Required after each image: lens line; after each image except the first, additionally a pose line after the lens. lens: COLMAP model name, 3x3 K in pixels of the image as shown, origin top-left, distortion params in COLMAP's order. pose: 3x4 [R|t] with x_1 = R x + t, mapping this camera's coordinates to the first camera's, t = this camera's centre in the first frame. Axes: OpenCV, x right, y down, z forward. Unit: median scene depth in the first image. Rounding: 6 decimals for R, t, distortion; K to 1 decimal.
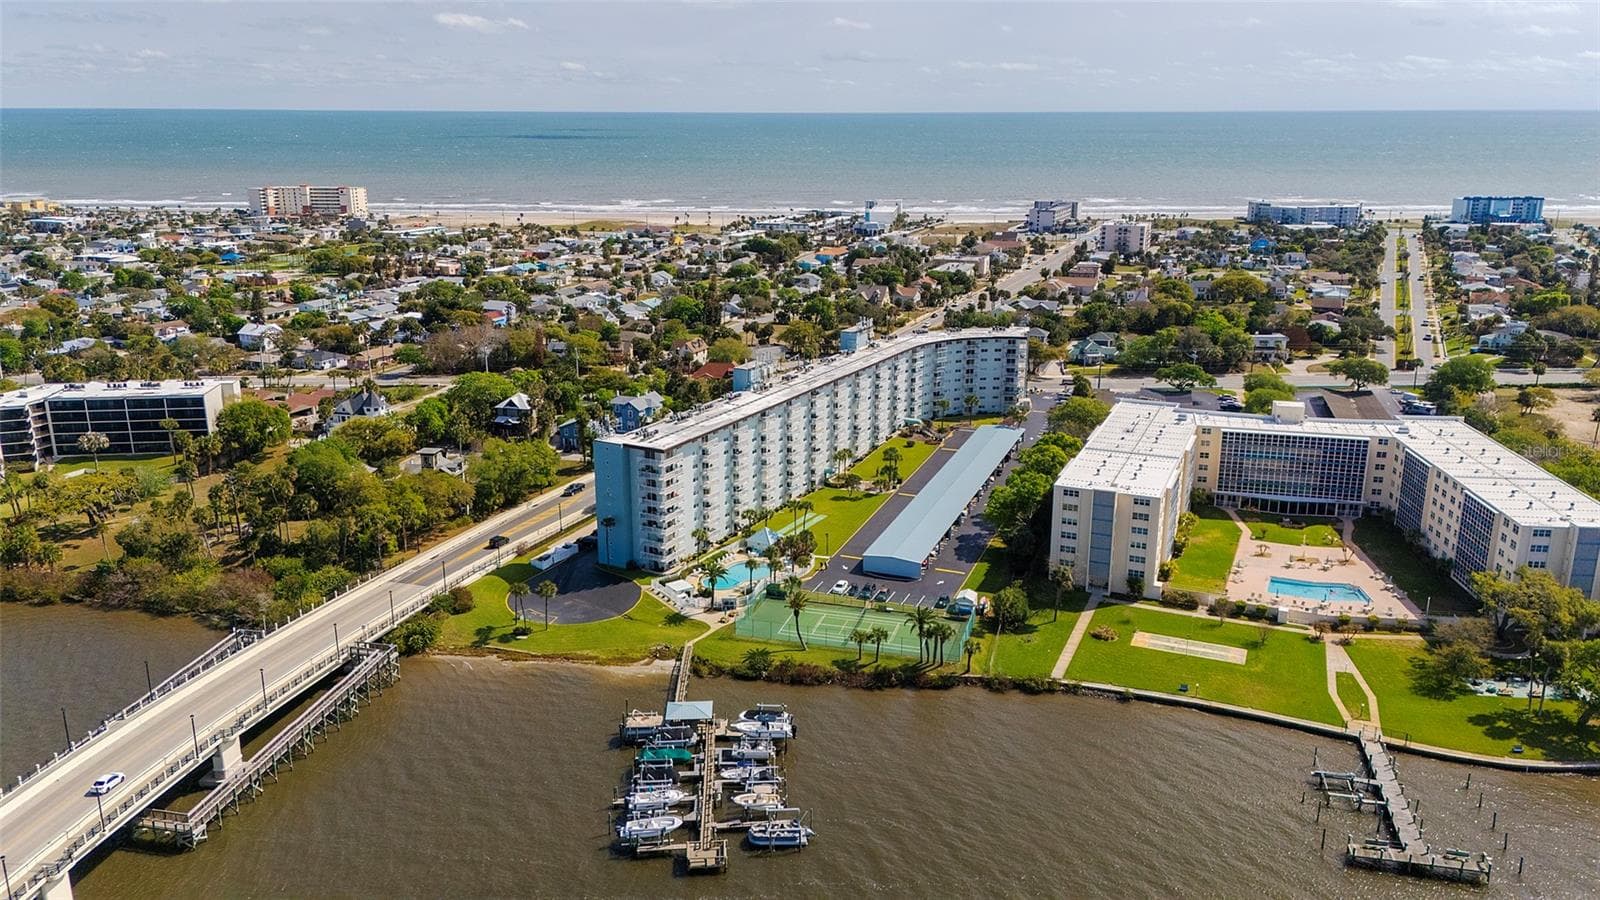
lens RADIAL K [[1215.6, 0, 706.9], [0, 1215.6, 446.4], [0, 0, 1]] dist [0.112187, -0.114127]
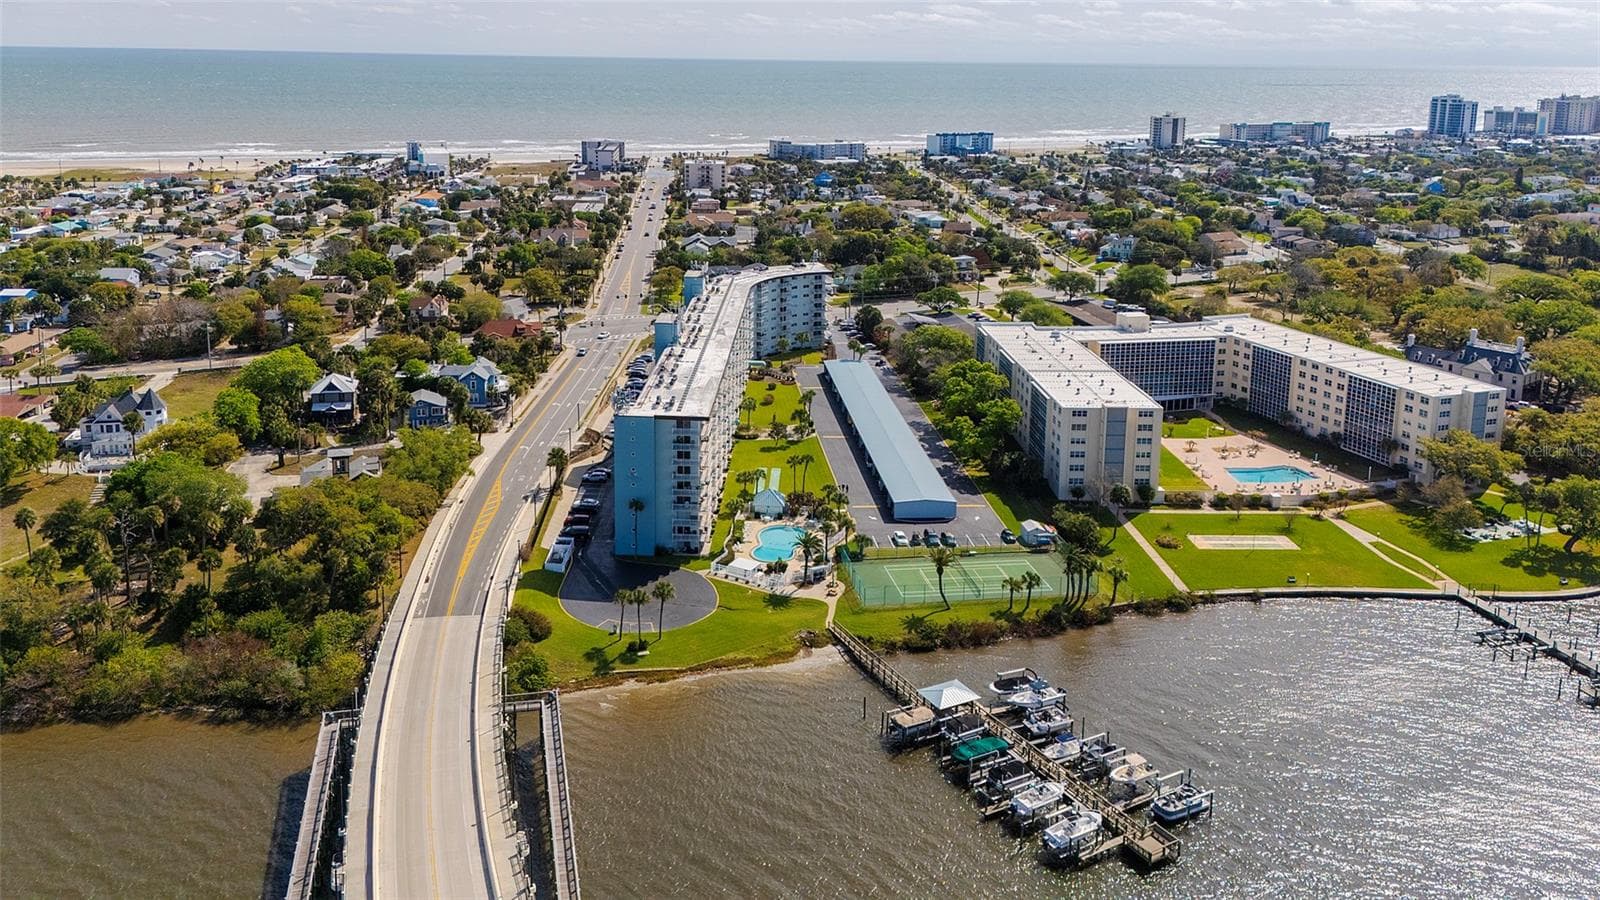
lens RADIAL K [[1215.6, 0, 706.9], [0, 1215.6, 446.4], [0, 0, 1]] dist [0.112187, -0.114127]
pose [[0.902155, -0.122543, 0.413642, -0.398824], [0.104385, 0.992324, 0.066314, -0.034134], [-0.418593, -0.016647, 0.908021, 0.189450]]
